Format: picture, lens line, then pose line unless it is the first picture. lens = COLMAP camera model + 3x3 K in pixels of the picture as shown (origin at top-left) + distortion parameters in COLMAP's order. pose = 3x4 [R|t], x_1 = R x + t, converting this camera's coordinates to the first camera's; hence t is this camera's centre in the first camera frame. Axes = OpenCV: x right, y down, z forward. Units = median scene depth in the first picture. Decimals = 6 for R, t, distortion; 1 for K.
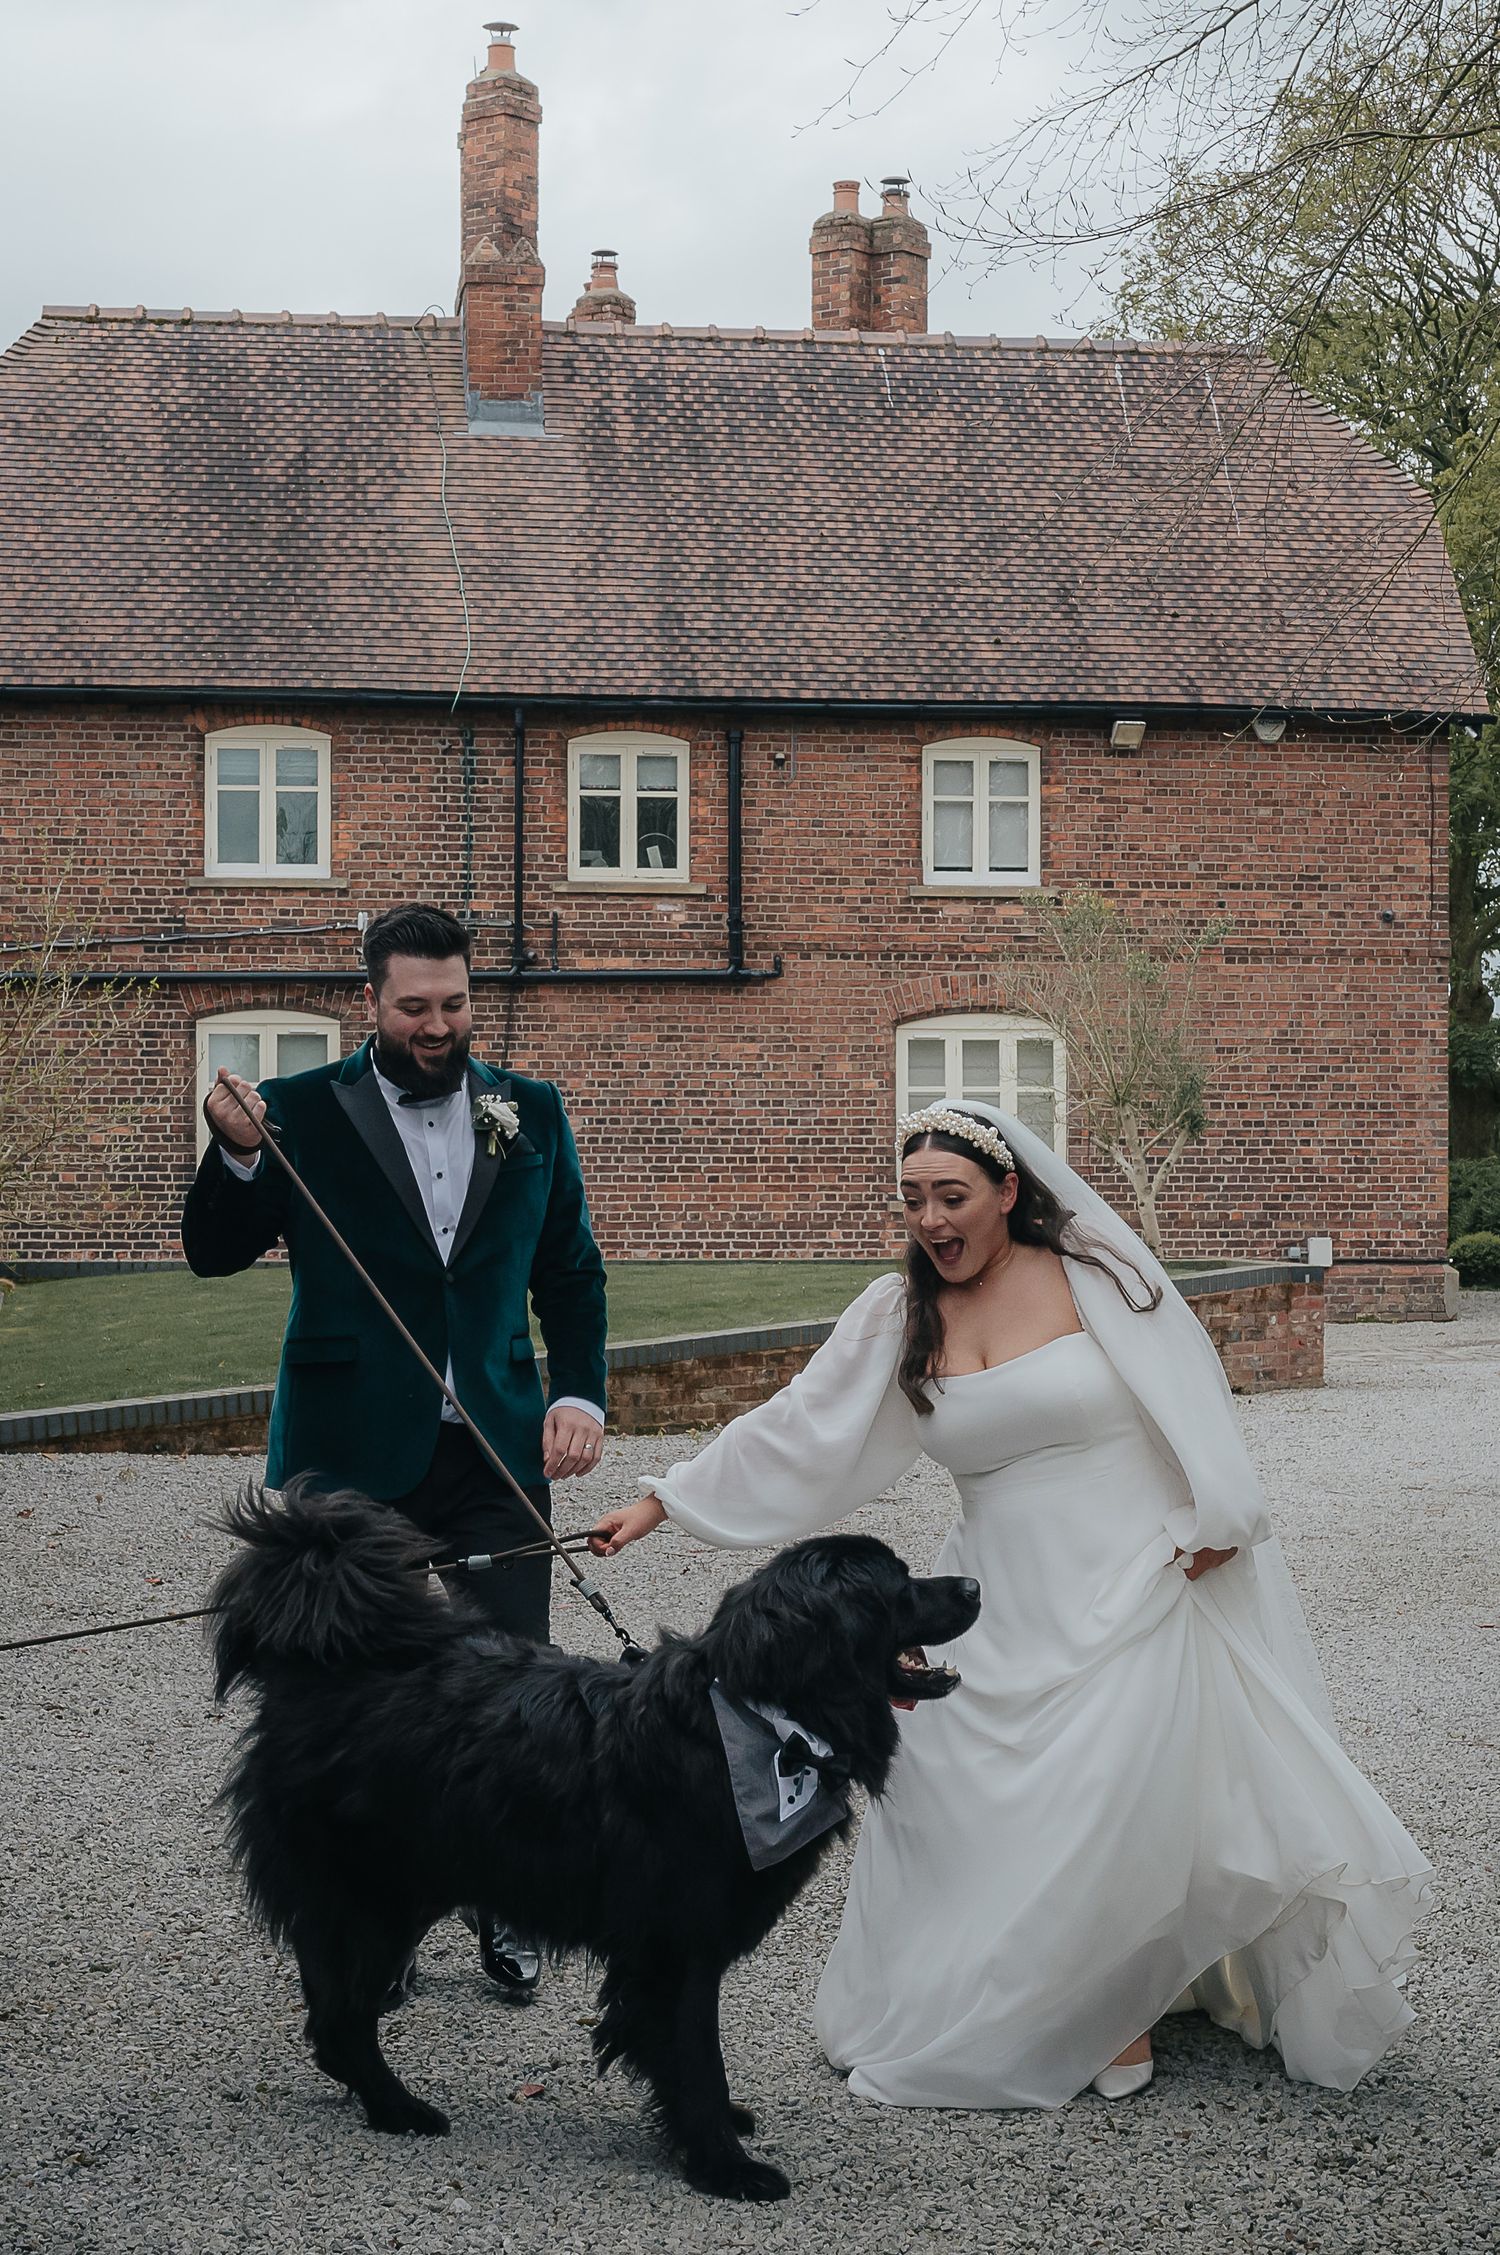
lens RADIAL K [[4134.7, 0, 750.0], [0, 4134.7, 1127.5], [0, 0, 1]] dist [0.001882, -0.099065]
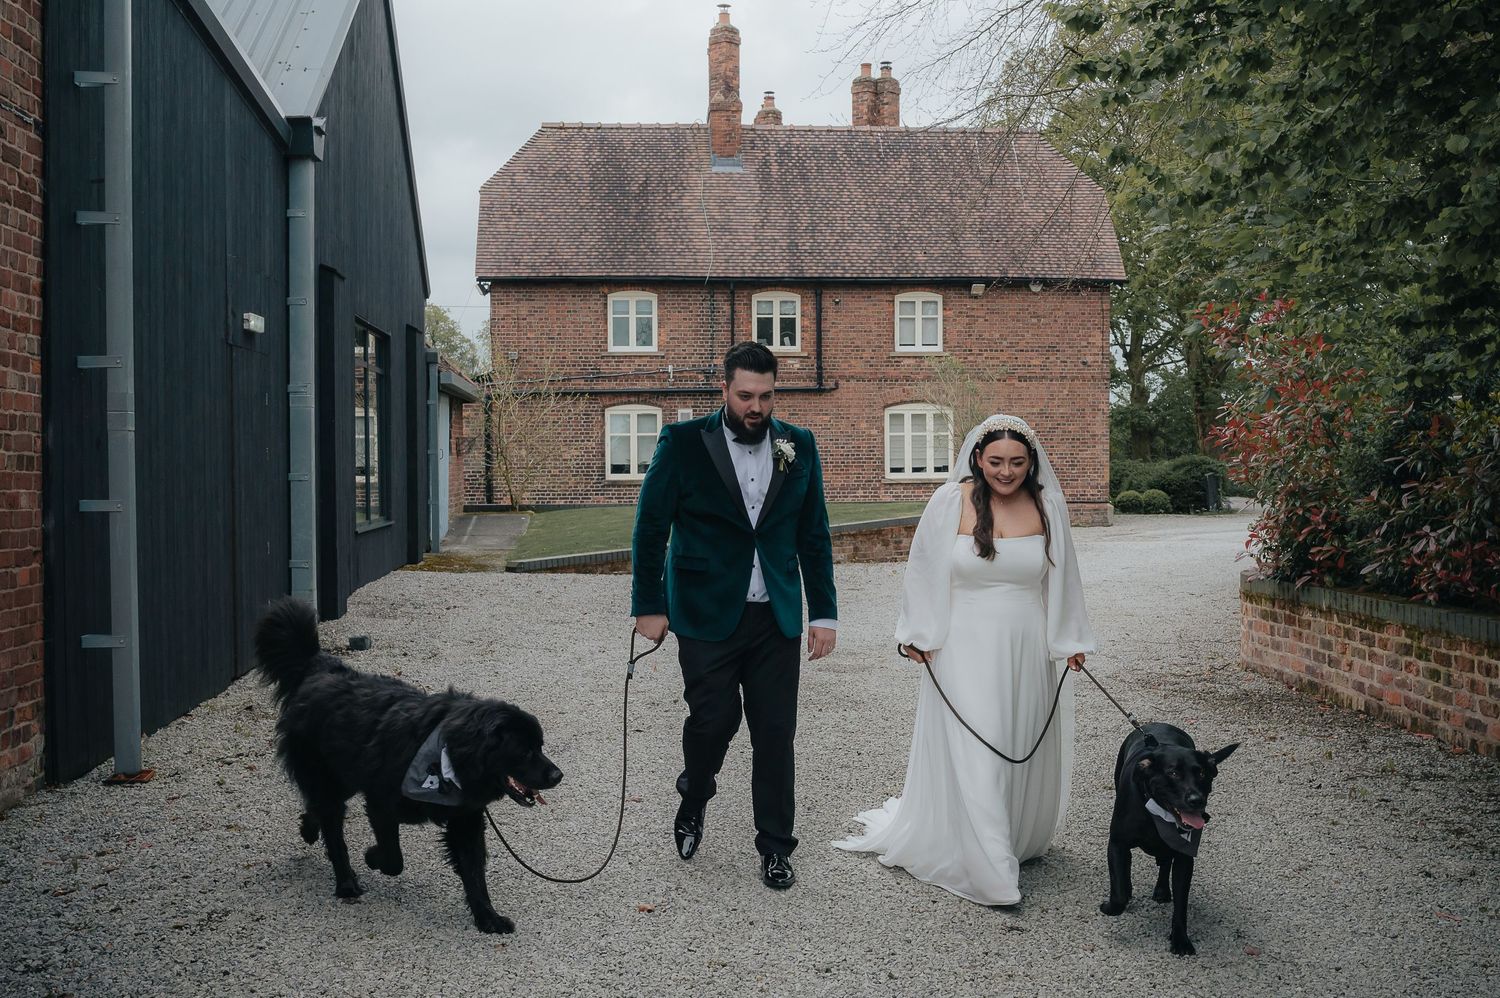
lens RADIAL K [[1953.8, 0, 753.0], [0, 1953.8, 505.8], [0, 0, 1]] dist [-0.010562, -0.004212]
pose [[0.997864, -0.005052, -0.065126, 0.032783], [0.007049, 0.999511, 0.030475, -0.002381], [0.064940, -0.030869, 0.997412, -0.180470]]
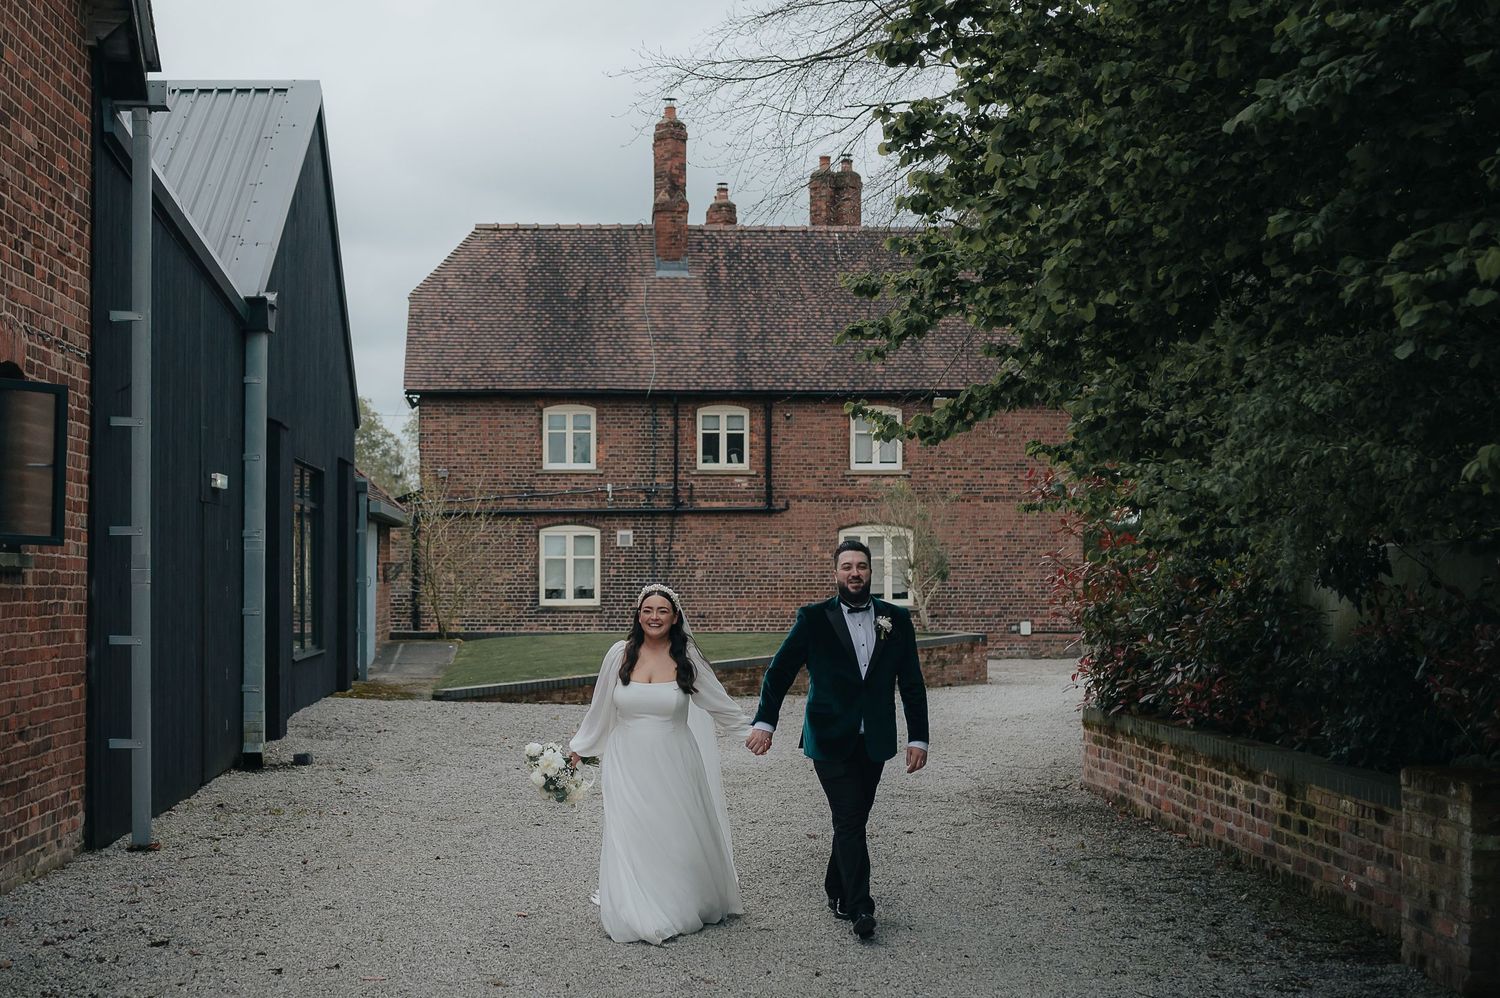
lens RADIAL K [[2750.4, 0, 605.4], [0, 2750.4, 498.1], [0, 0, 1]] dist [0.001882, -0.099065]
pose [[0.991638, -0.004644, -0.128969, 0.104900], [0.002691, 0.999879, -0.015314, -0.019555], [0.129025, 0.014839, 0.991530, -0.547632]]
